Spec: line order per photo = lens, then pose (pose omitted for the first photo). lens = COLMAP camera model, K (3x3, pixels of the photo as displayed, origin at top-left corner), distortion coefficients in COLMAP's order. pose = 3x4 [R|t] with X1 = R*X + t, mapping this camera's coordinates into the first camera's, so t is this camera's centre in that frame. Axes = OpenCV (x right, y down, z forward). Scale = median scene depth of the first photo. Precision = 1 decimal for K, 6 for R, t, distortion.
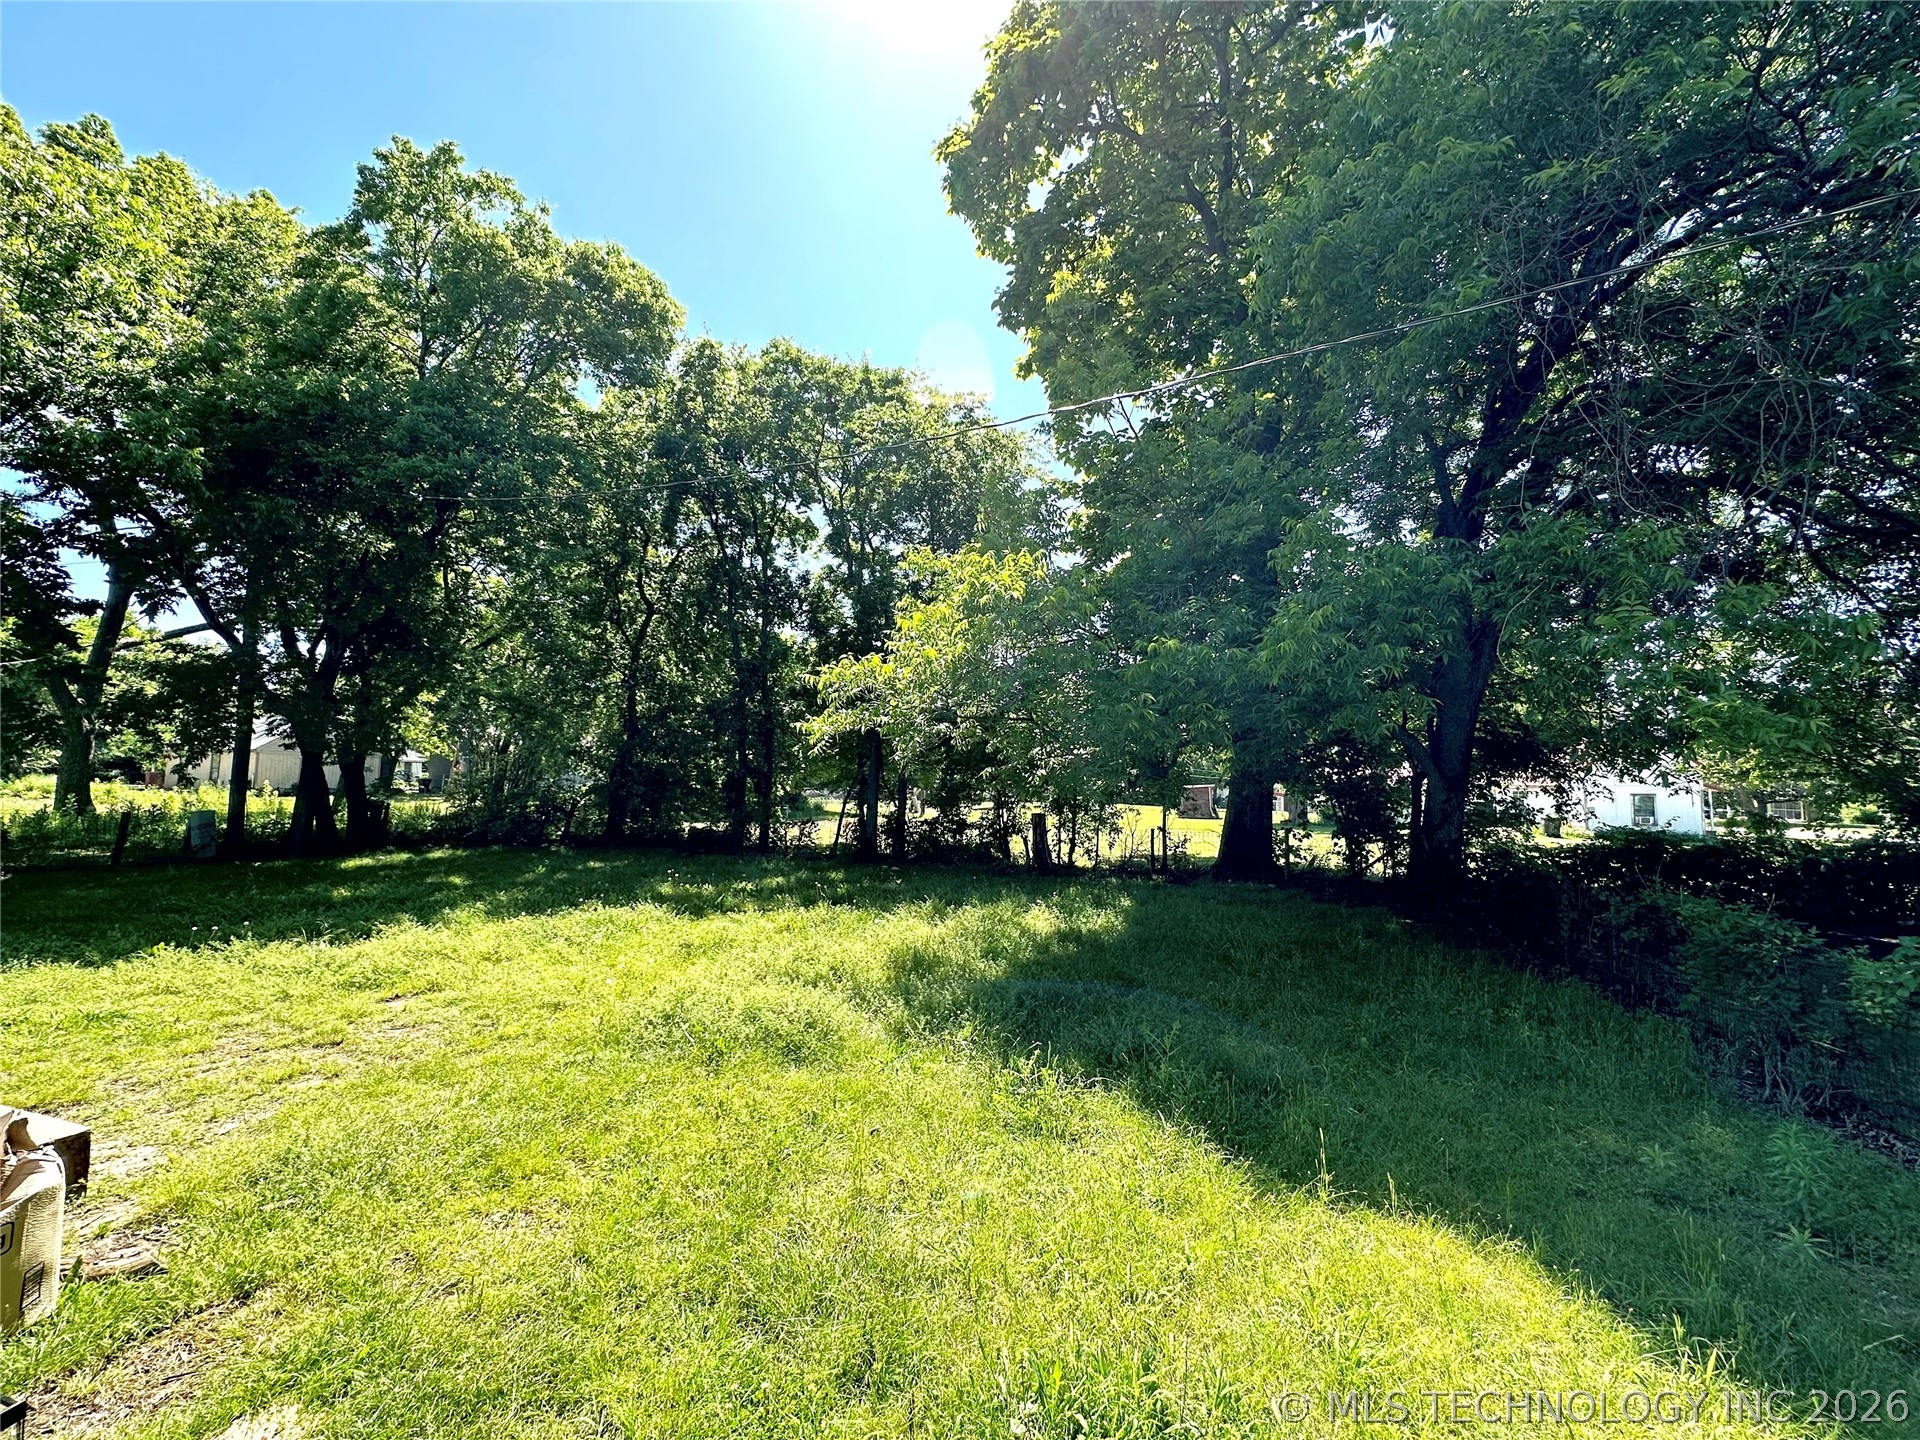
lens RADIAL K [[761.2, 0, 961.4], [0, 761.2, 722.8], [0, 0, 1]] dist [-0.001315, 0.000049]
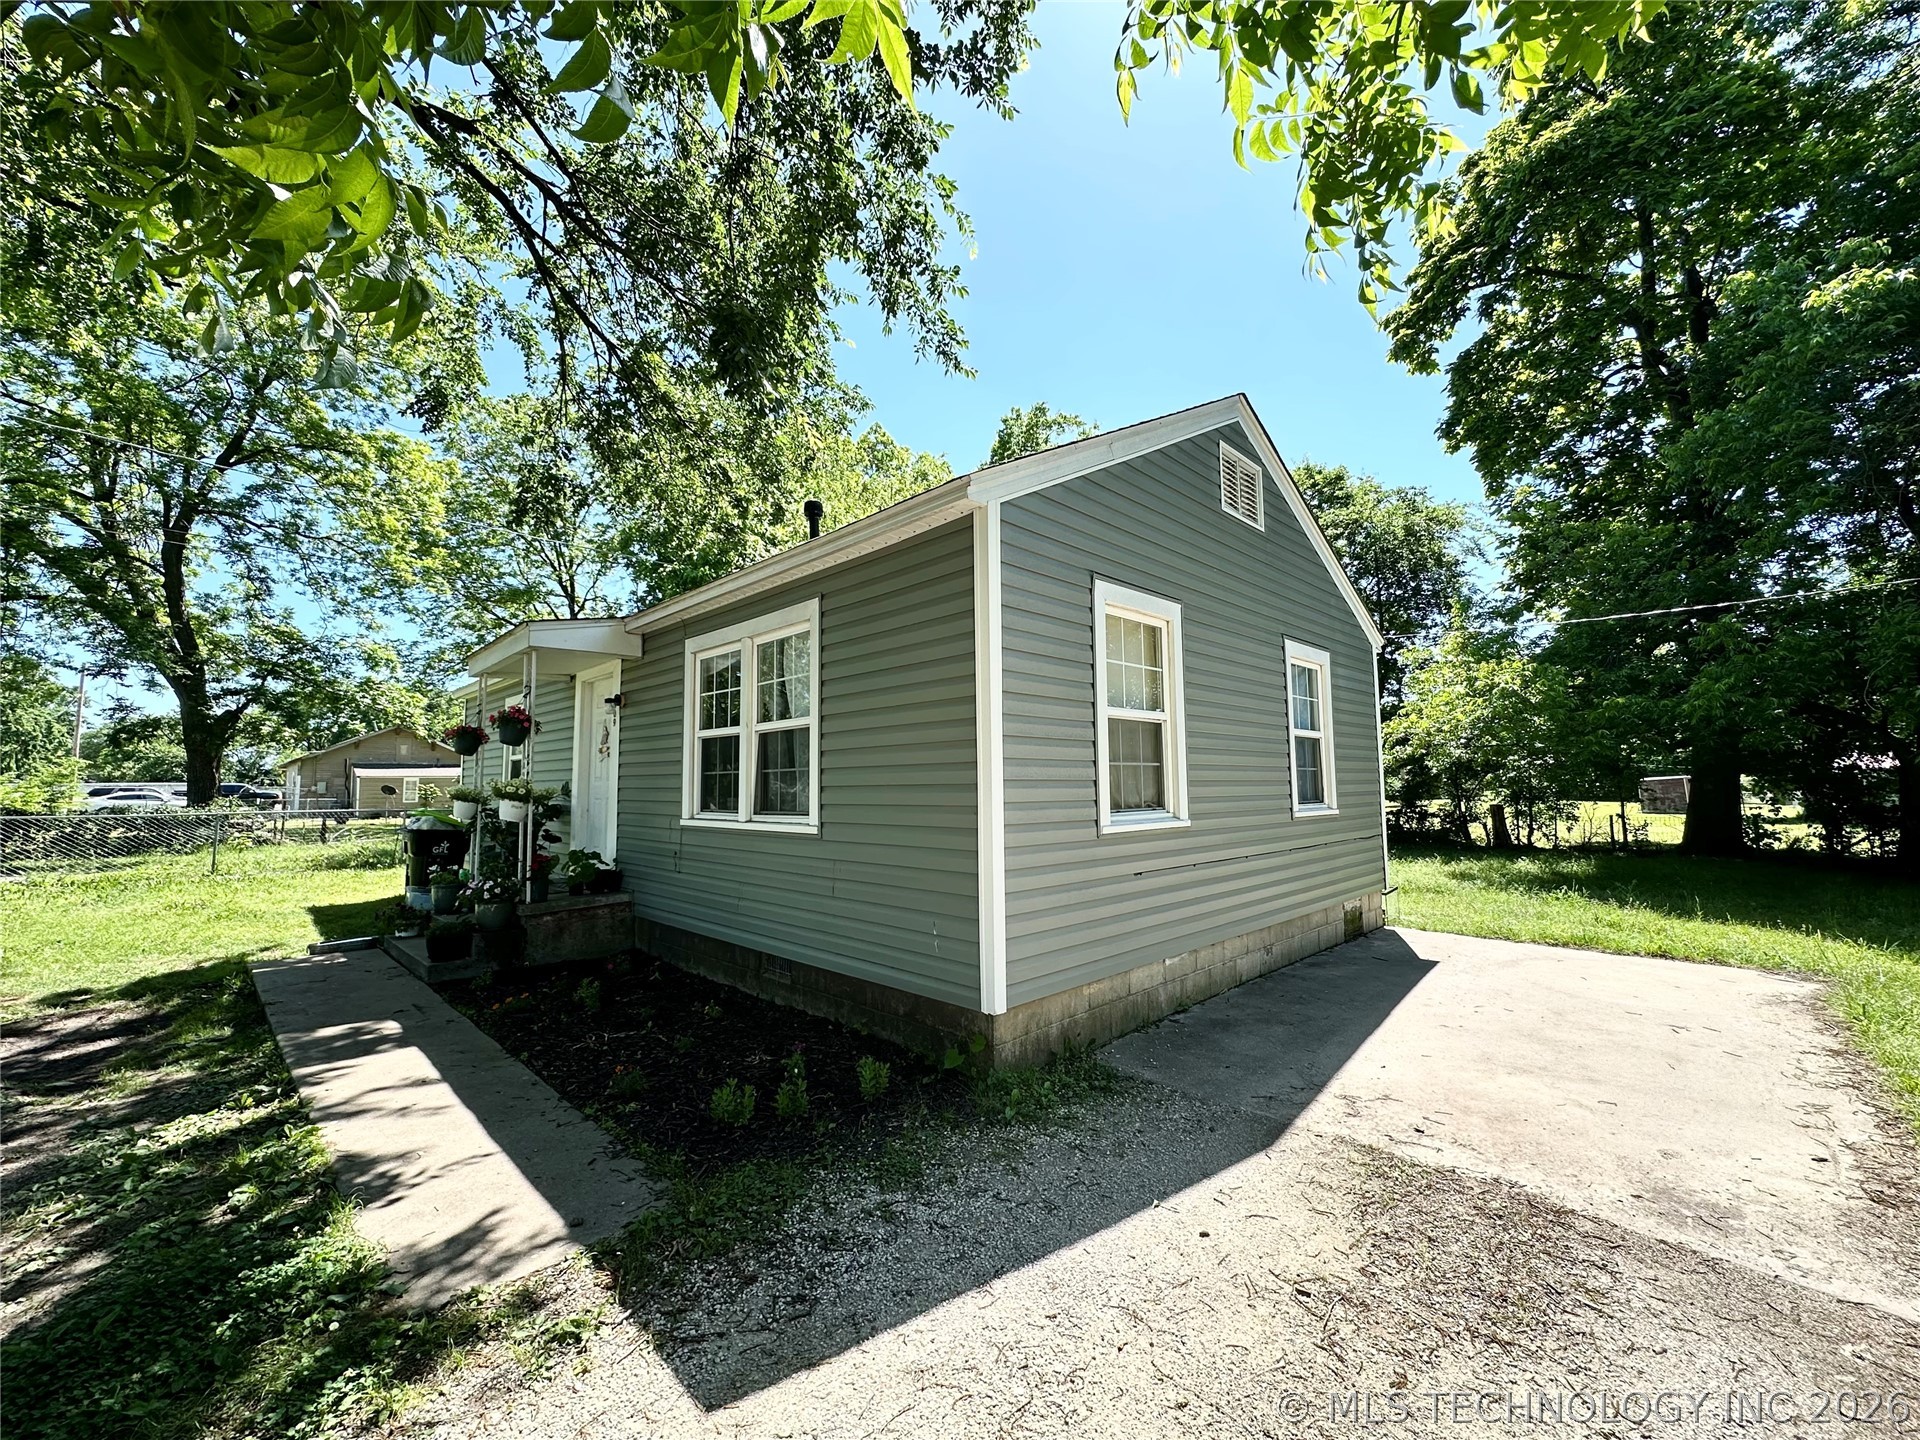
lens RADIAL K [[761.2, 0, 955.5], [0, 761.2, 720.2], [0, 0, 1]] dist [-0.001315, 0.000049]
pose [[0.896573, -0.056990, -0.439214, -0.143357], [0.053227, 0.998364, -0.020889, -0.043996], [0.439686, -0.004649, 0.898140, -0.542770]]
